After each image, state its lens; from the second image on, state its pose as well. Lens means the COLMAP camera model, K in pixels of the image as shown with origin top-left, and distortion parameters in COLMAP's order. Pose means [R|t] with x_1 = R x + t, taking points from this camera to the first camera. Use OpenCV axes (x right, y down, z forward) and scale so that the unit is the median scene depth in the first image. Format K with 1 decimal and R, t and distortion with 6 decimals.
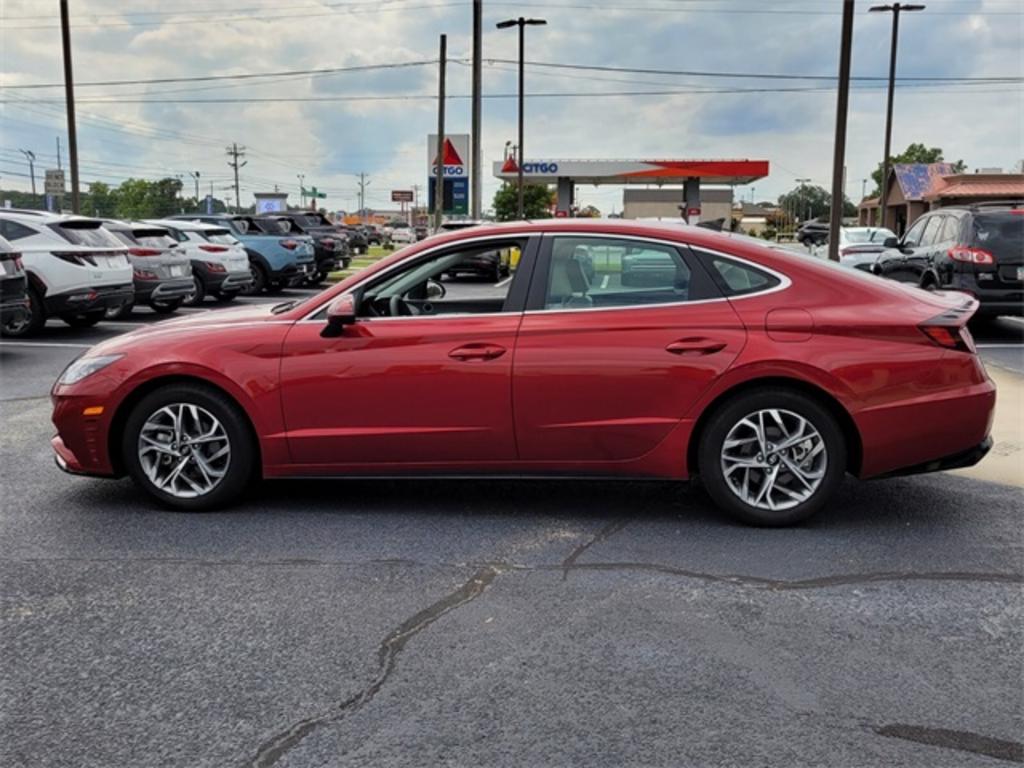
lens RADIAL K [[1043.2, 0, 512.0], [0, 1043.2, 384.0], [0, 0, 1]] dist [0.048447, -0.010793]
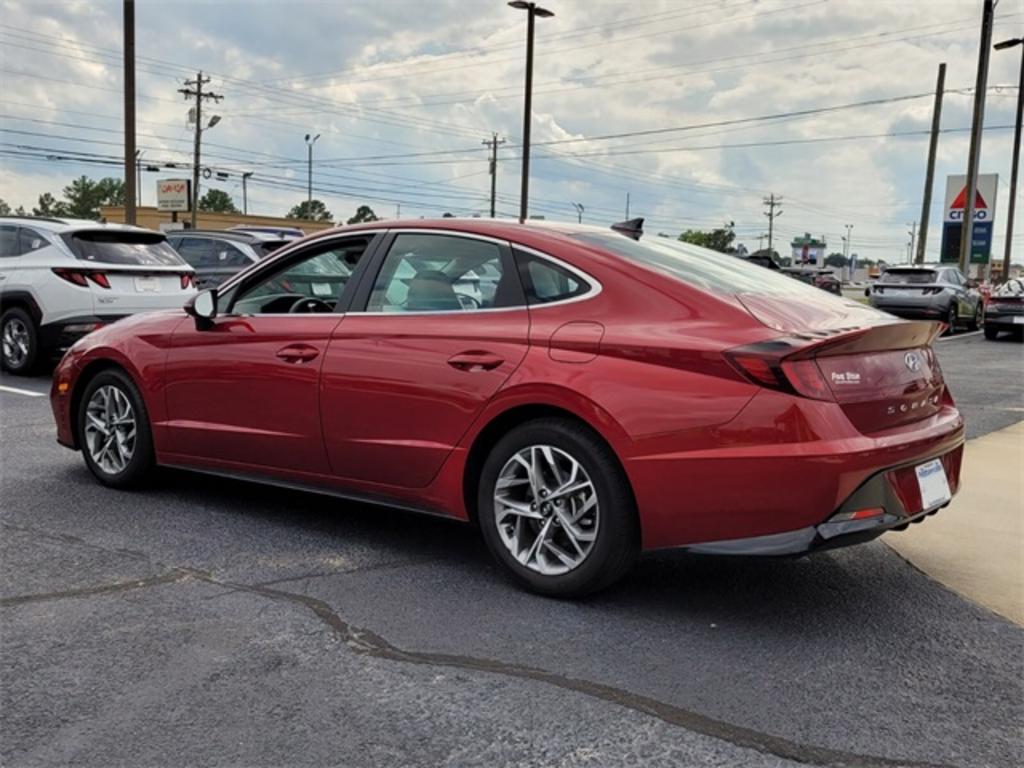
lens RADIAL K [[1043.2, 0, 512.0], [0, 1043.2, 384.0], [0, 0, 1]] dist [0.048447, -0.010793]
pose [[0.854061, 0.077148, -0.514420, 0.598111], [-0.102947, 0.994448, -0.021779, -0.002437], [0.509884, 0.071558, 0.857262, 0.286694]]
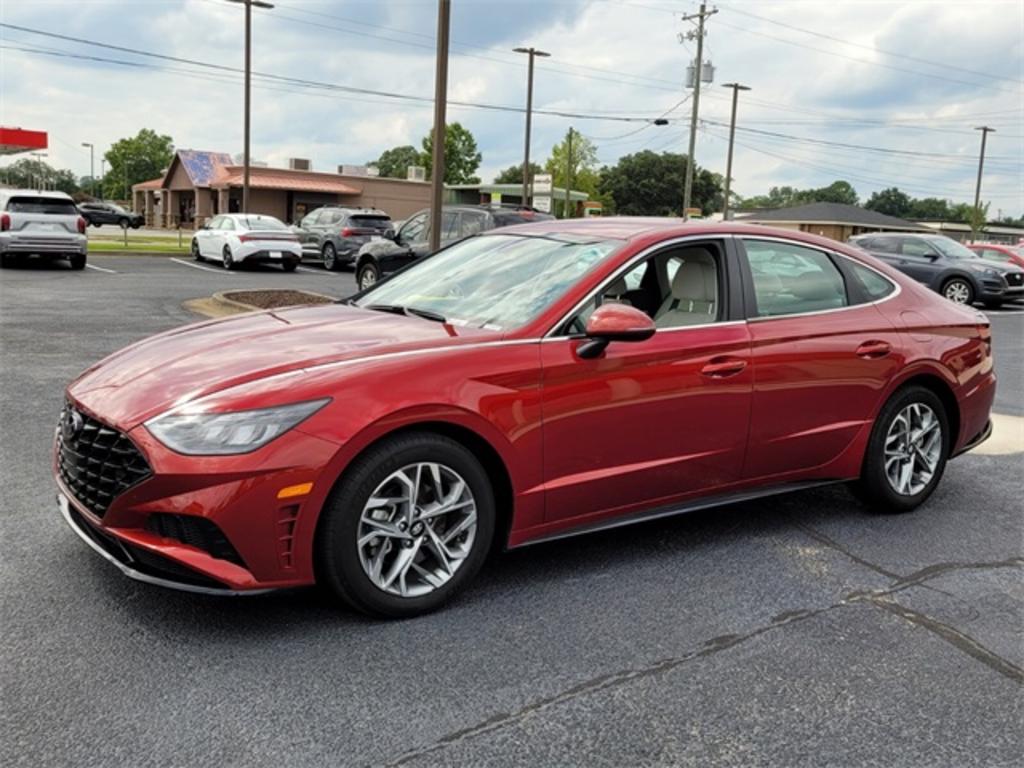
lens RADIAL K [[1015.3, 0, 504.8], [0, 1015.3, 379.2], [0, 0, 1]] dist [0.043316, -0.018468]
pose [[0.732791, -0.063550, 0.677480, -0.746513], [0.051779, 0.997950, 0.037605, -0.060911], [-0.678481, 0.007523, 0.734580, 0.475129]]
